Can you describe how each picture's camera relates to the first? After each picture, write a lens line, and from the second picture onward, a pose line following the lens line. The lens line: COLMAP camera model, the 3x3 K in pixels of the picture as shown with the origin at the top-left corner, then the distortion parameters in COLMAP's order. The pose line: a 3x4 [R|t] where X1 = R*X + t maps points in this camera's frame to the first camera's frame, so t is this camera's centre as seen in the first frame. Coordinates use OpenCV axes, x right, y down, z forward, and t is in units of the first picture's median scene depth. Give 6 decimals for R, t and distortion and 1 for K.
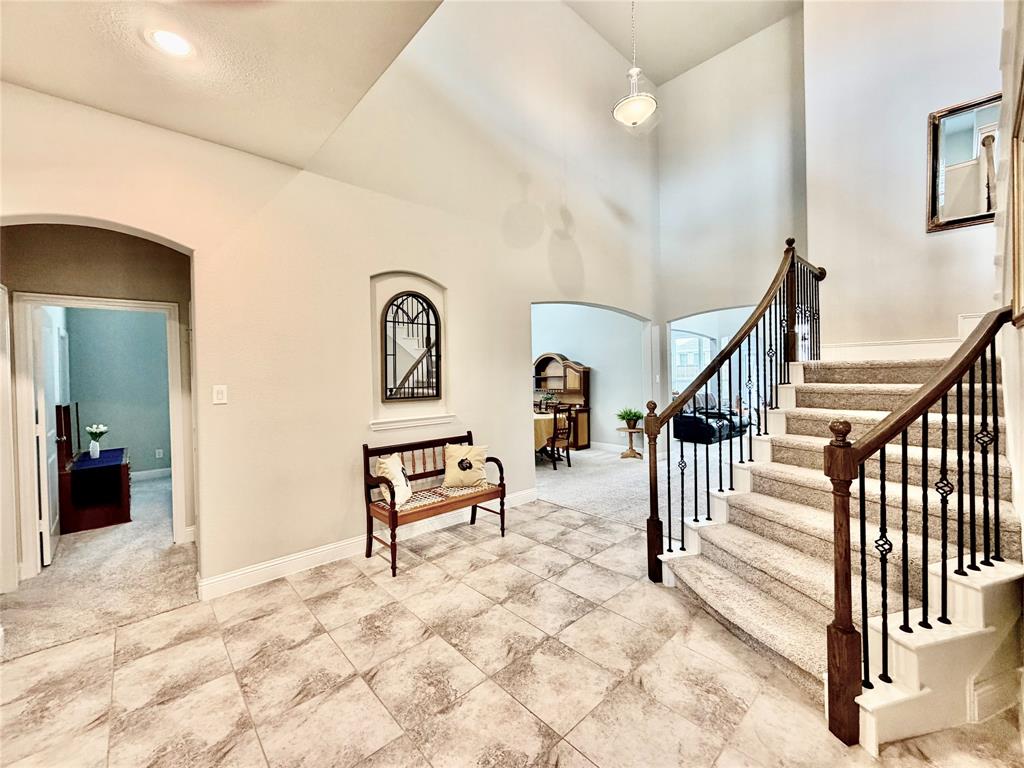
lens RADIAL K [[416.0, 0, 499.9], [0, 416.0, 377.6], [0, 0, 1]] dist [0.000431, 0.000129]
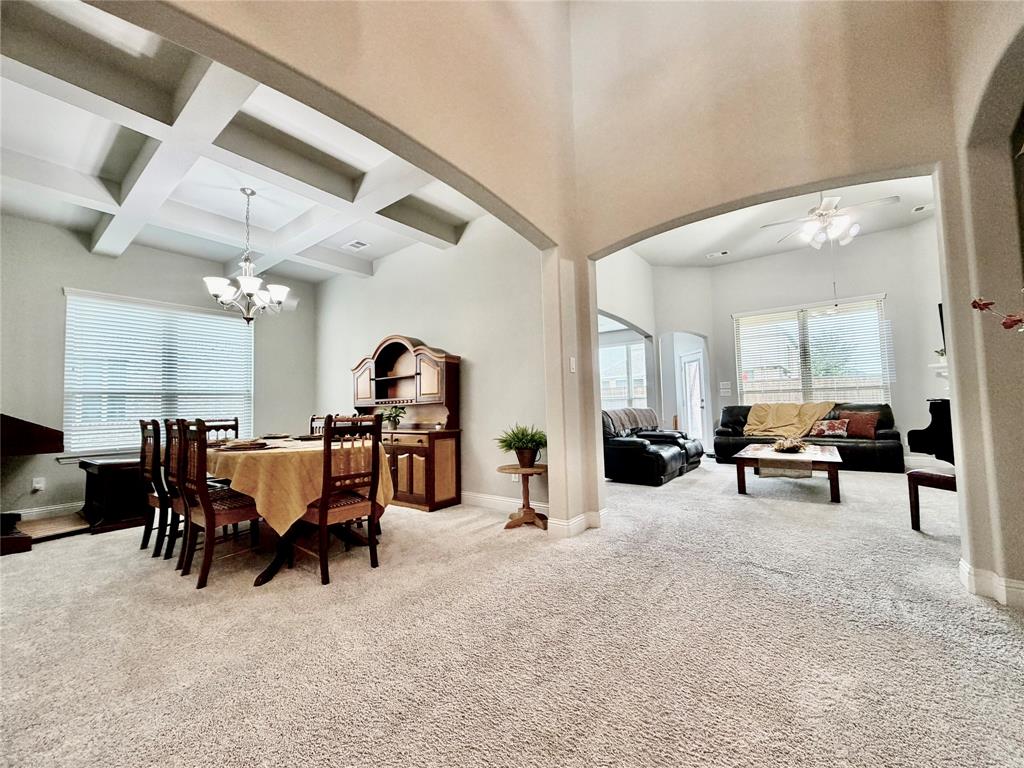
lens RADIAL K [[407.0, 0, 512.0], [0, 407.0, 384.0], [0, 0, 1]] dist [0.003665, -0.000726]
pose [[0.981409, 0.001508, 0.191922, 0.297446], [0.011442, 0.997731, -0.066351, 0.080536], [-0.191587, 0.067314, 0.979165, 0.746789]]
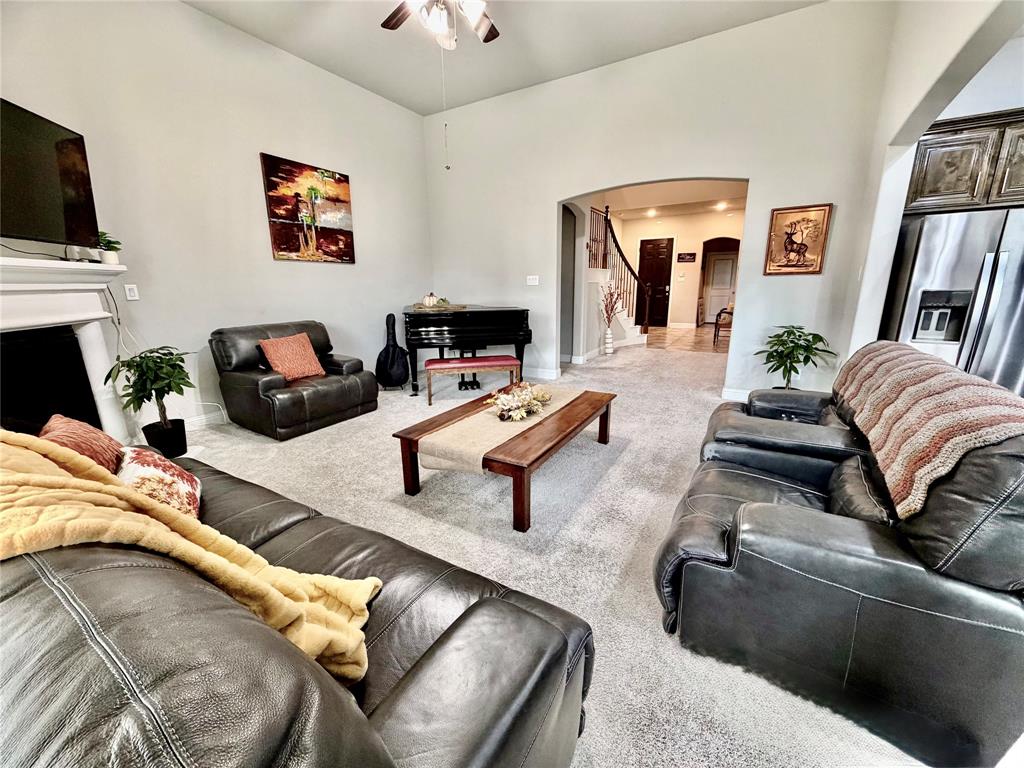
lens RADIAL K [[407.0, 0, 512.0], [0, 407.0, 384.0], [0, 0, 1]] dist [0.003665, -0.000726]
pose [[-0.953873, 0.100959, -0.282724, 1.327821], [0.028367, 0.967854, 0.249907, -0.003215], [0.298866, 0.230359, -0.926074, 2.152369]]
